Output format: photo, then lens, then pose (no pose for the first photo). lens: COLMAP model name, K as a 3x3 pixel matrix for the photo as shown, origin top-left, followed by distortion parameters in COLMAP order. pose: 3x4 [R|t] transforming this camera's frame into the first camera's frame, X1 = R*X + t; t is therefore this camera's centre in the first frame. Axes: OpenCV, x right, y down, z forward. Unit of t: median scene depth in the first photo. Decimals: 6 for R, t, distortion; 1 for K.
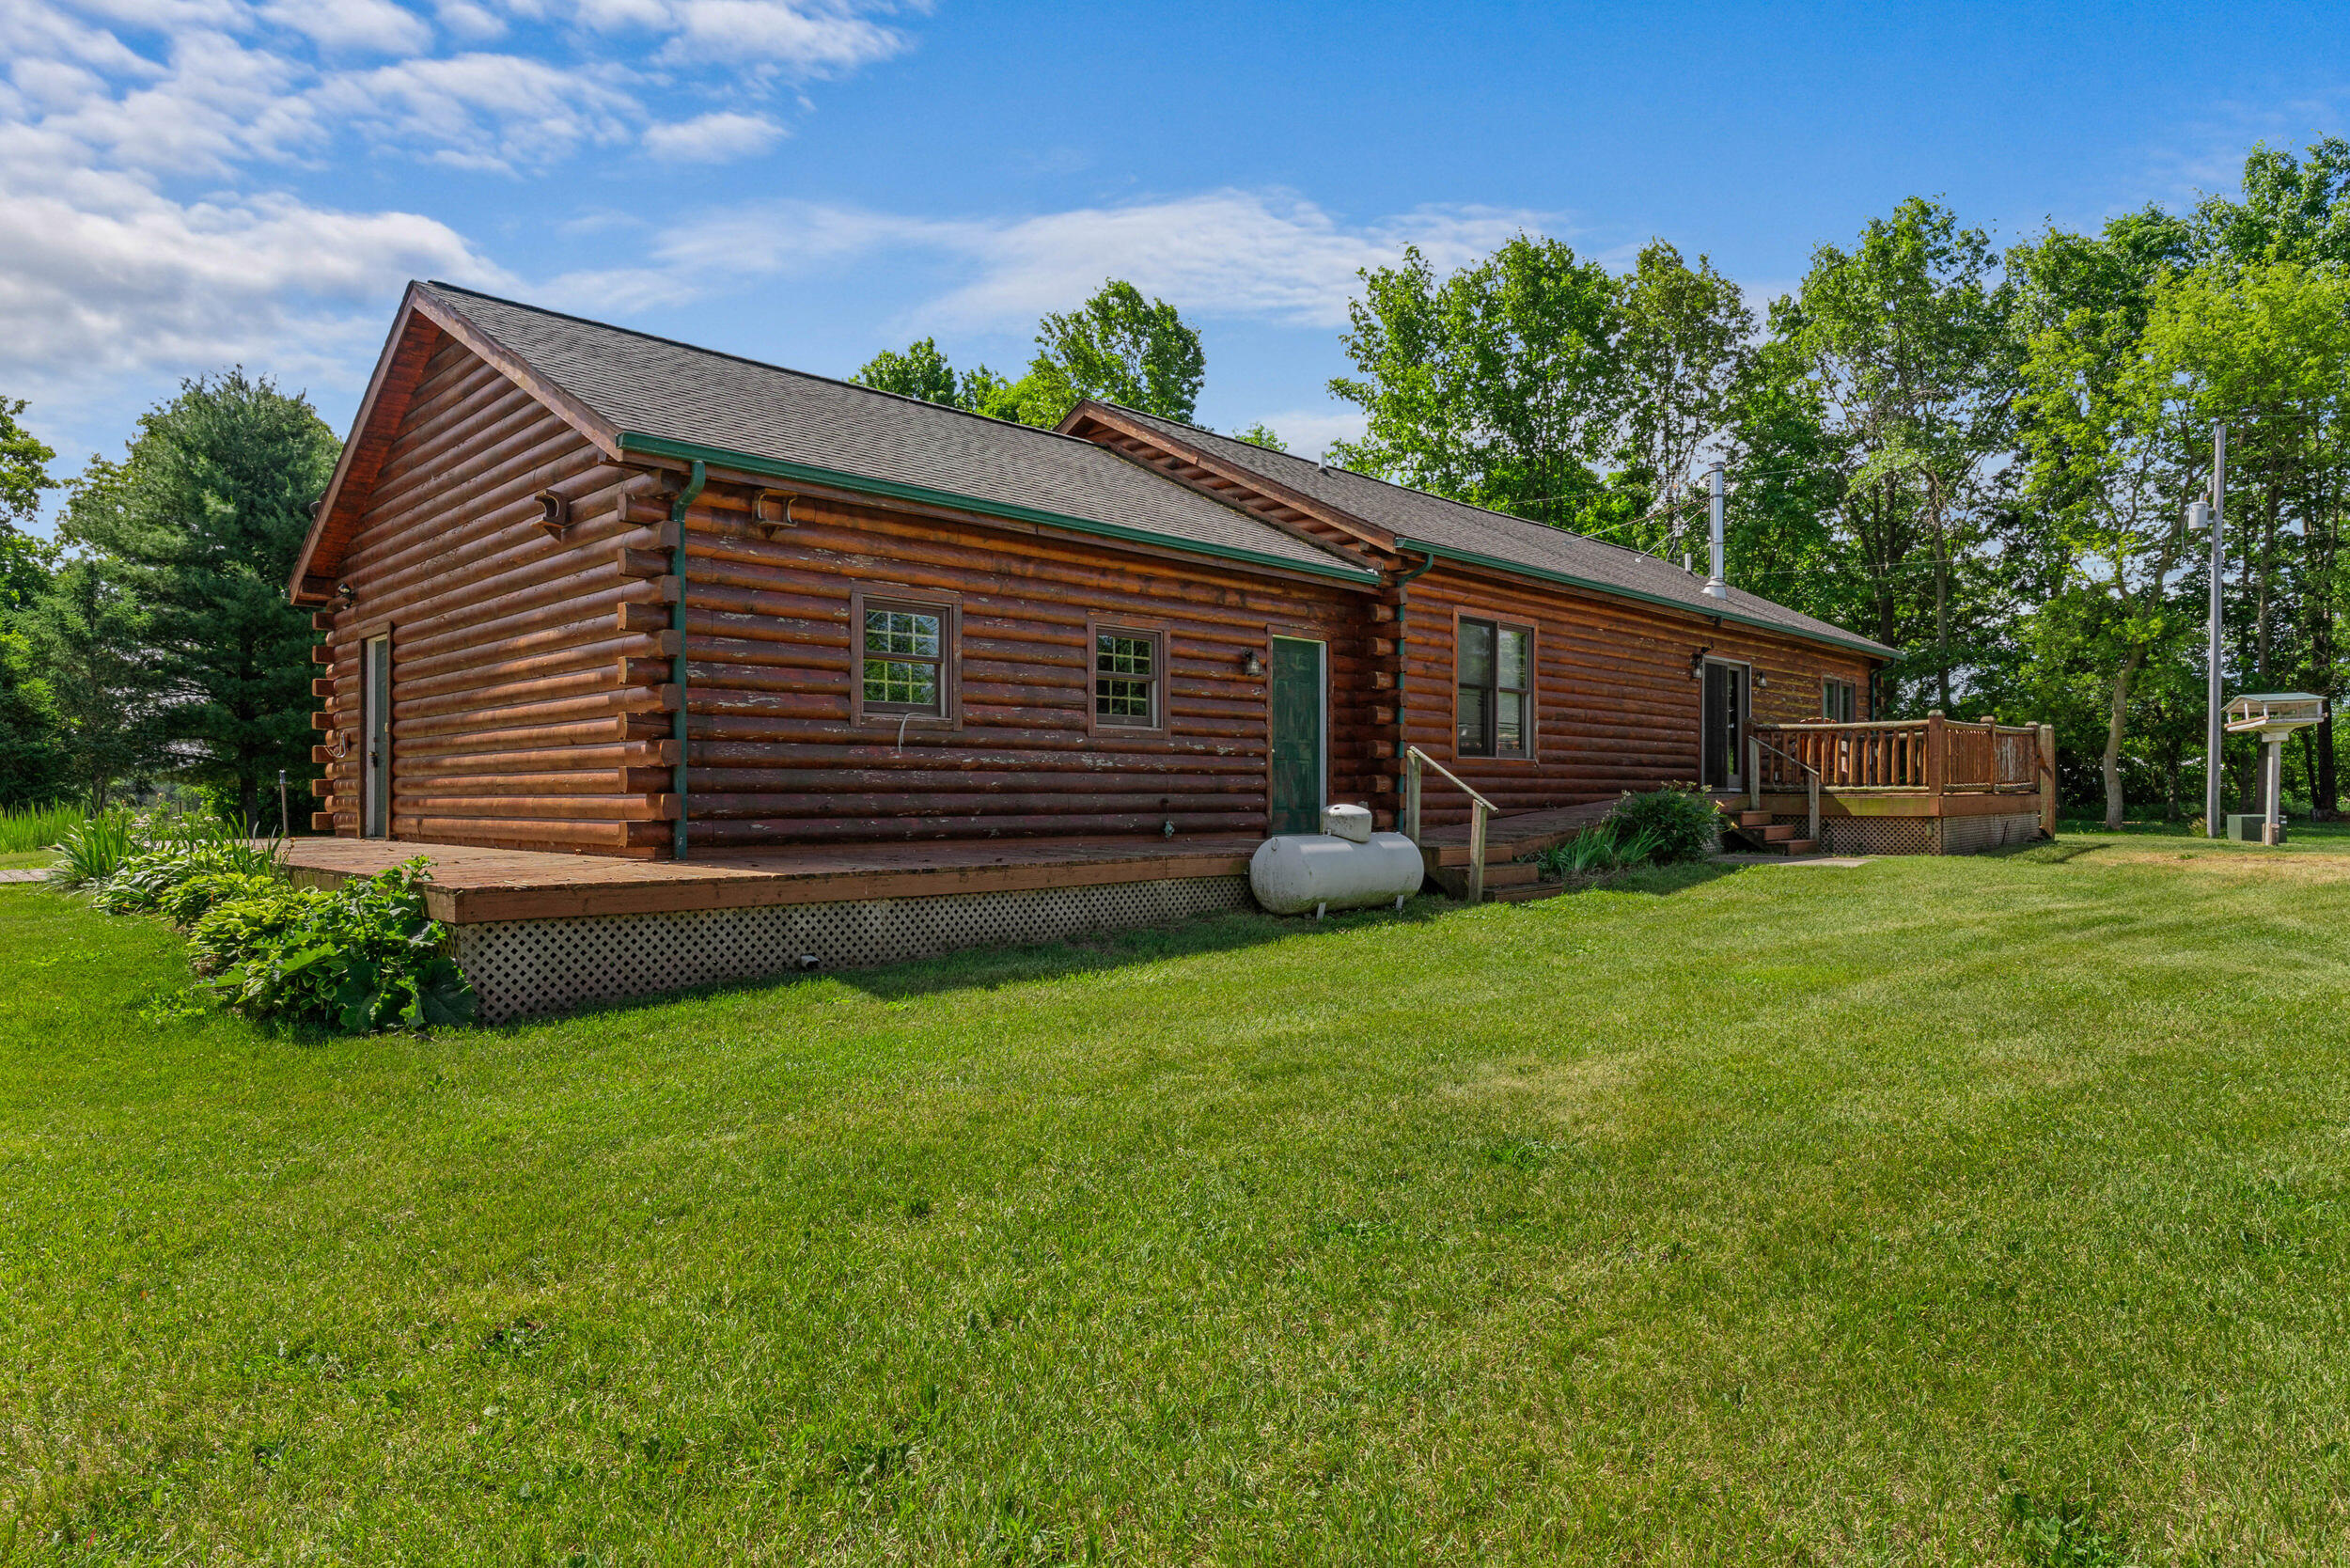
lens RADIAL K [[1343.3, 0, 1175.0], [0, 1343.3, 784.0], [0, 0, 1]] dist [-0.005140, 0.001046]
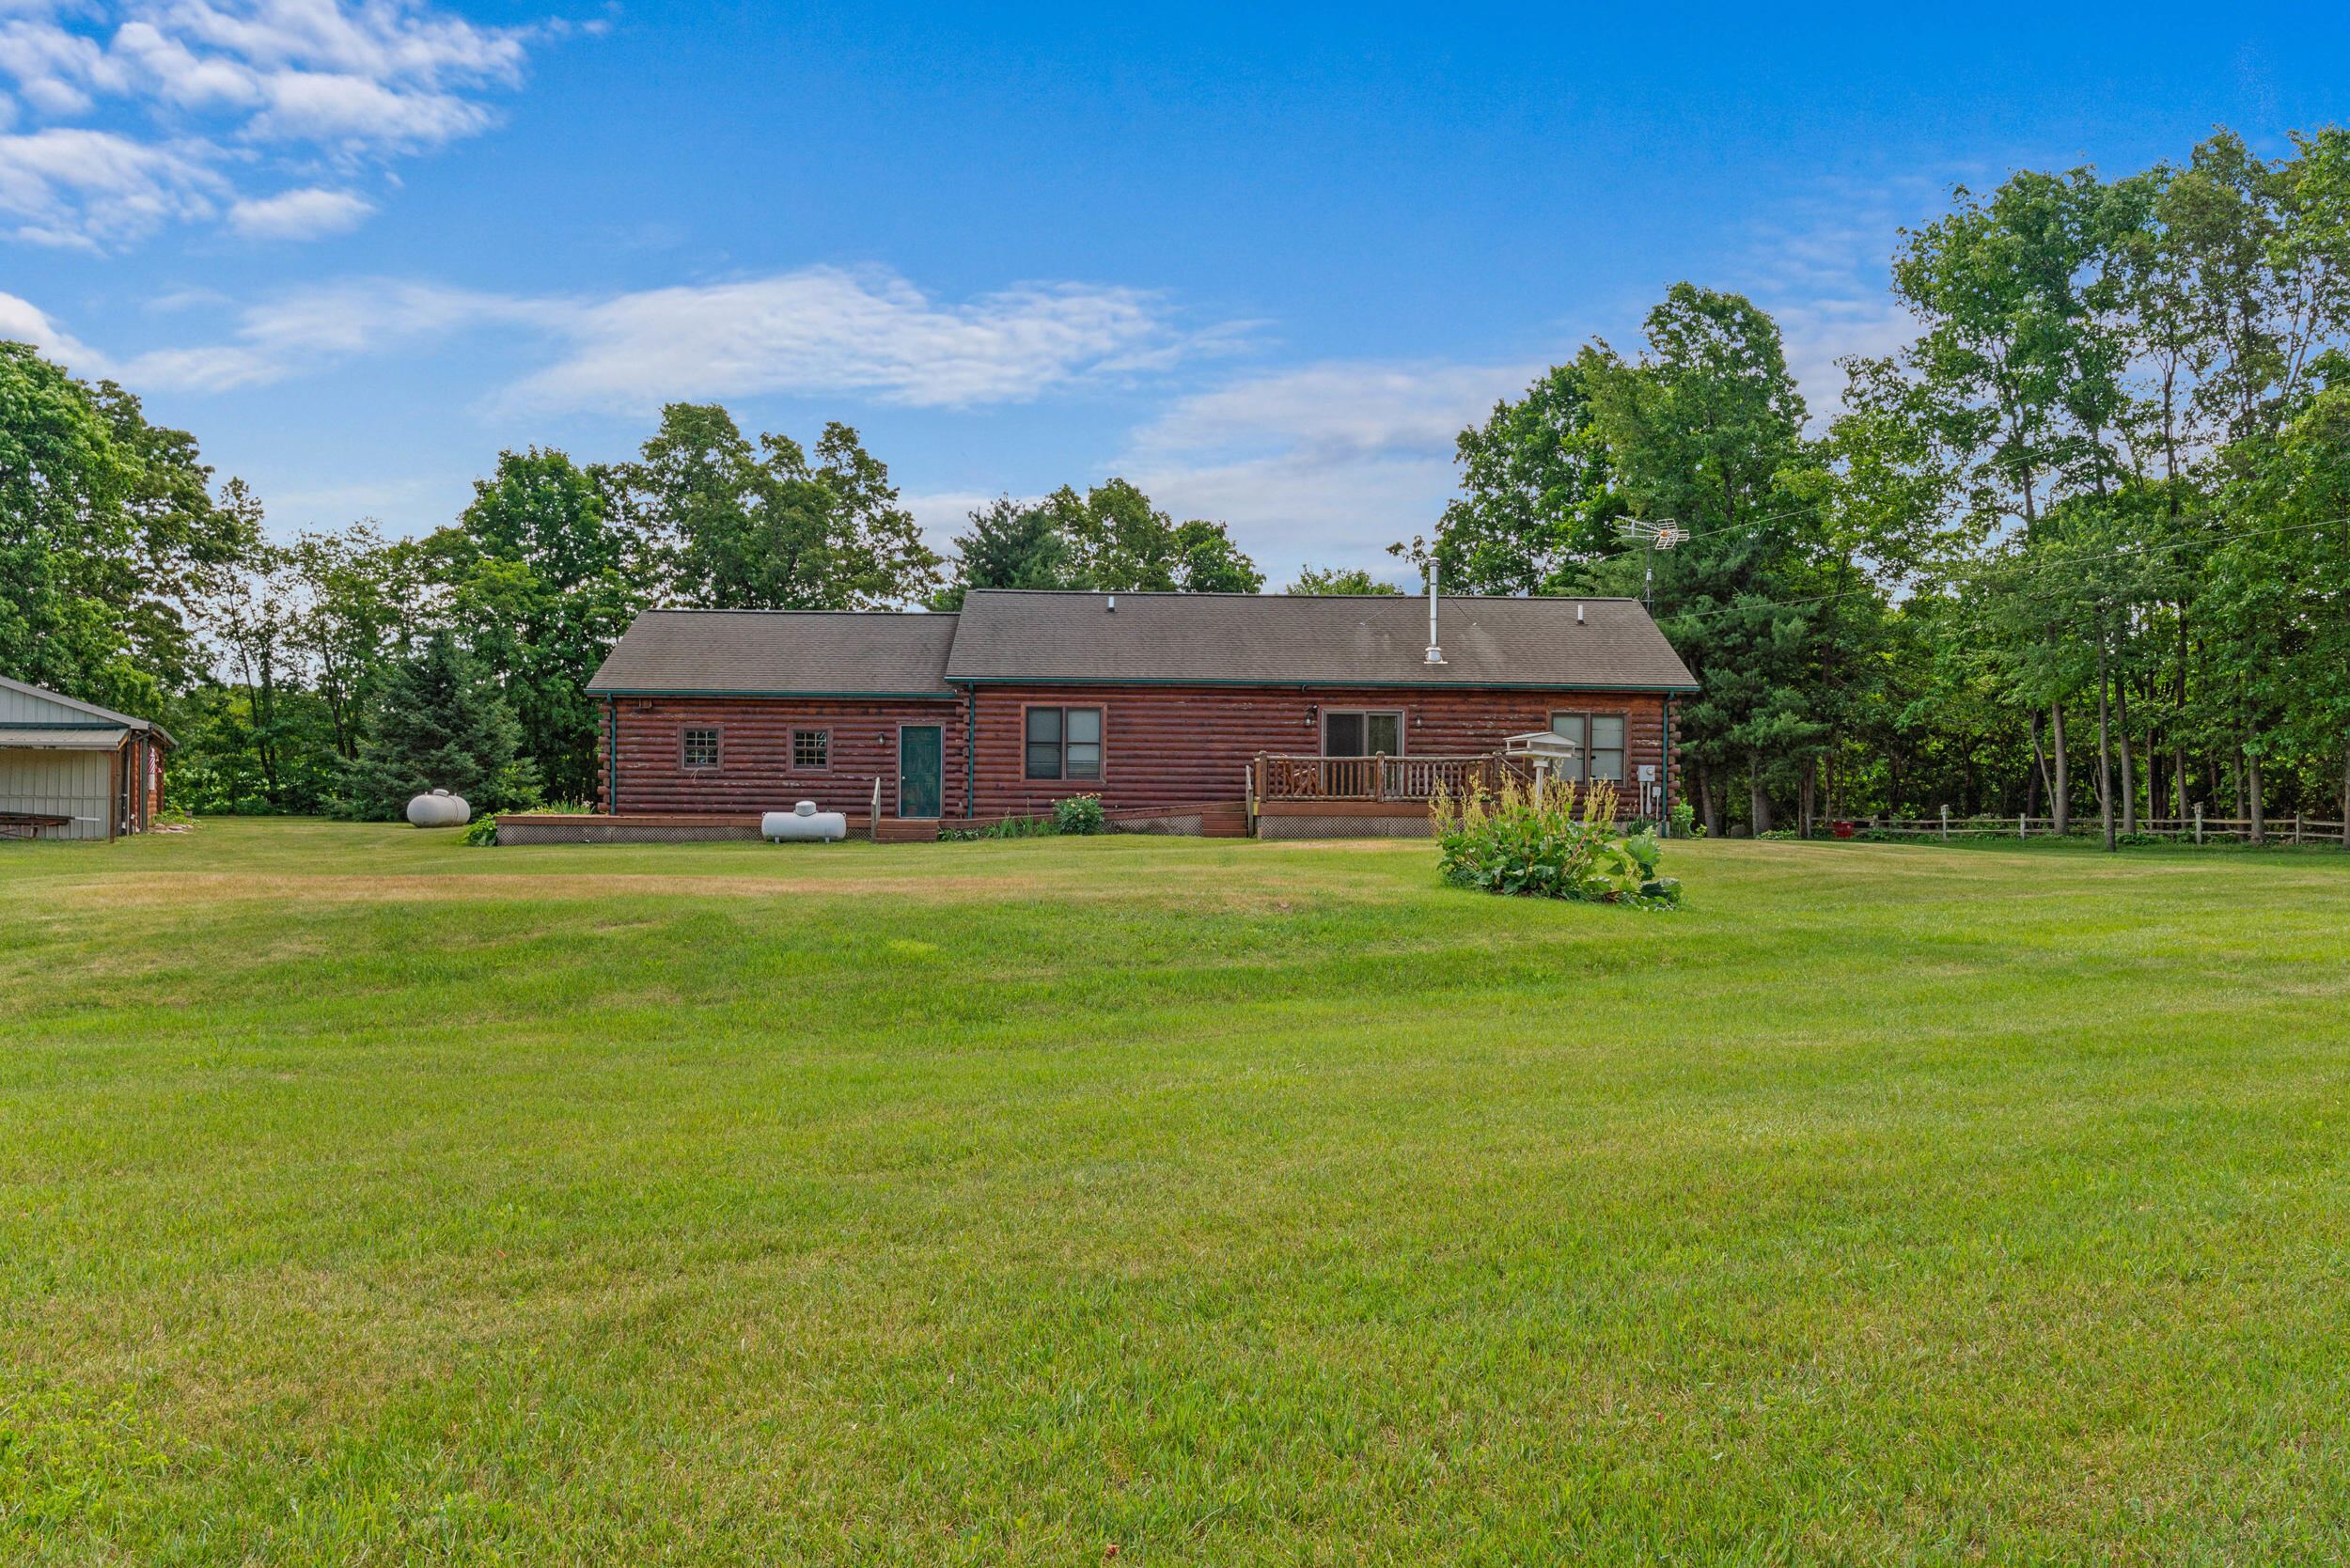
lens RADIAL K [[1851.3, 0, 1175.0], [0, 1851.3, 784.0], [0, 0, 1]] dist [0.000401, 0.000333]
pose [[0.728012, 0.001436, -0.685563, 1.918329], [-0.006365, 0.999969, -0.004665, -0.002938], [0.685535, 0.007759, 0.727999, -0.686347]]
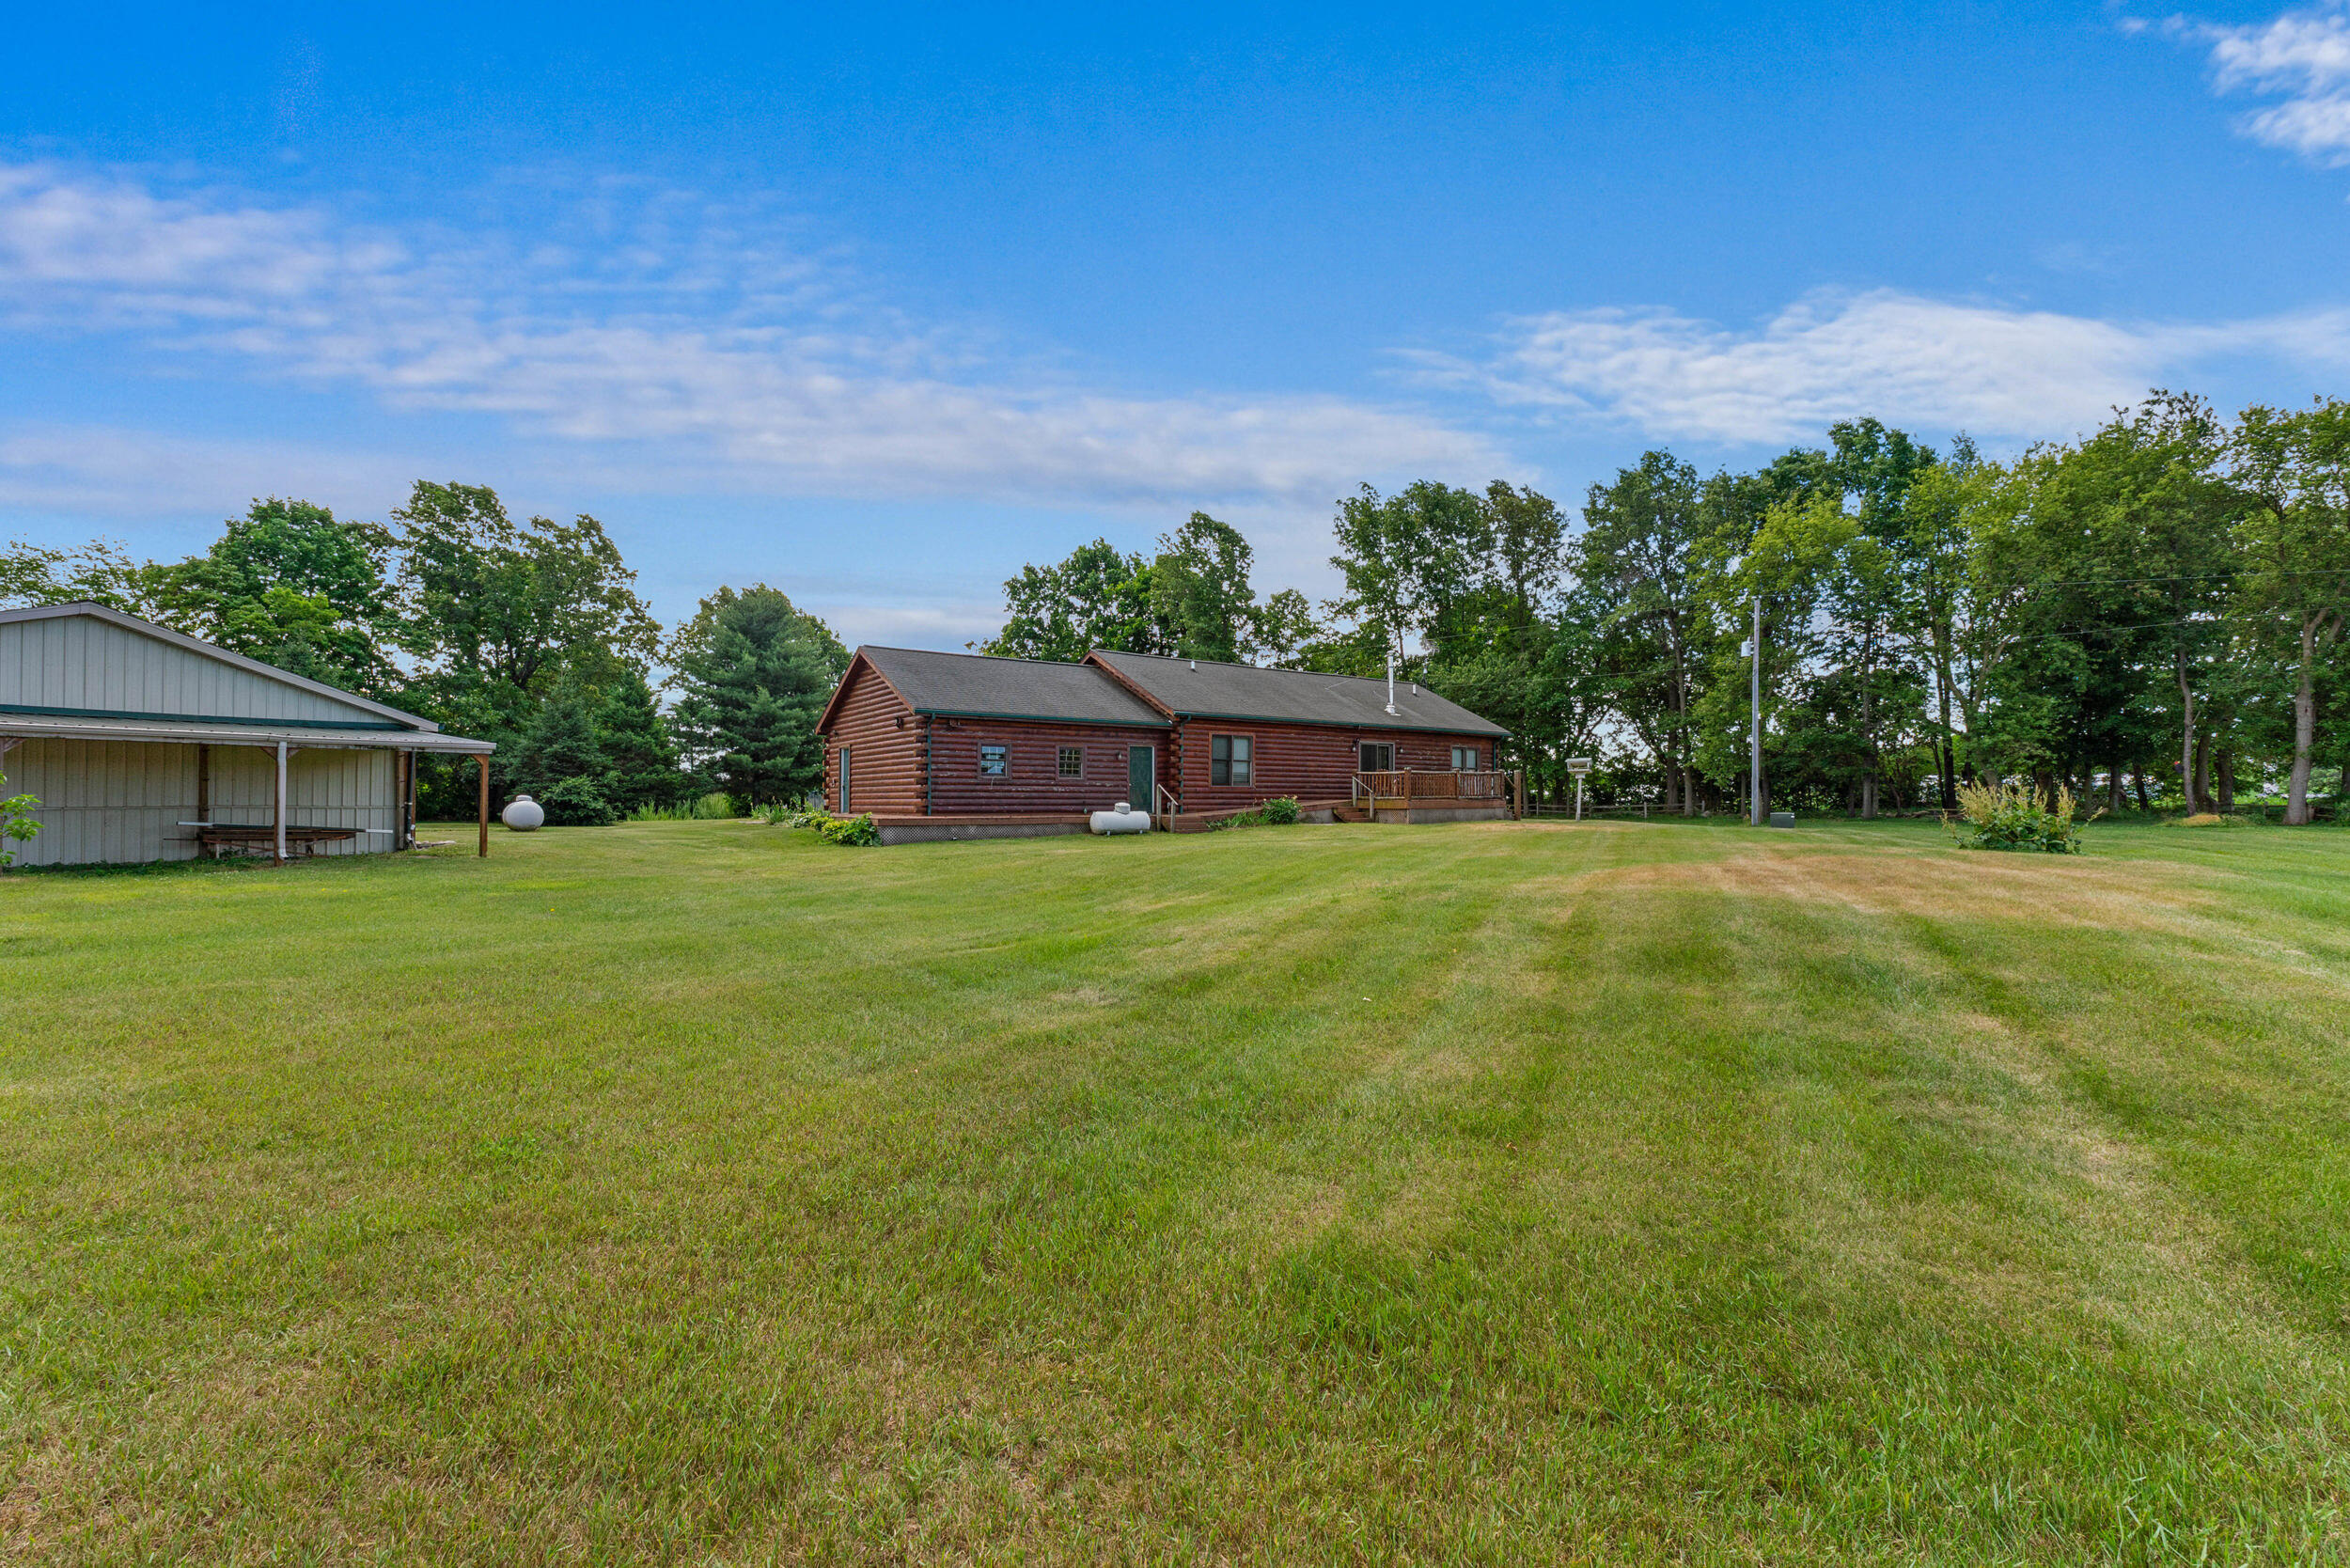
lens RADIAL K [[996.7, 0, 1175.0], [0, 996.7, 784.0], [0, 0, 1]] dist [0.001724, -0.000301]
pose [[0.986107, 0.001118, -0.166106, 0.418737], [-0.002451, 0.999966, -0.007820, -0.007248], [0.166092, 0.008118, 0.986077, -0.888552]]
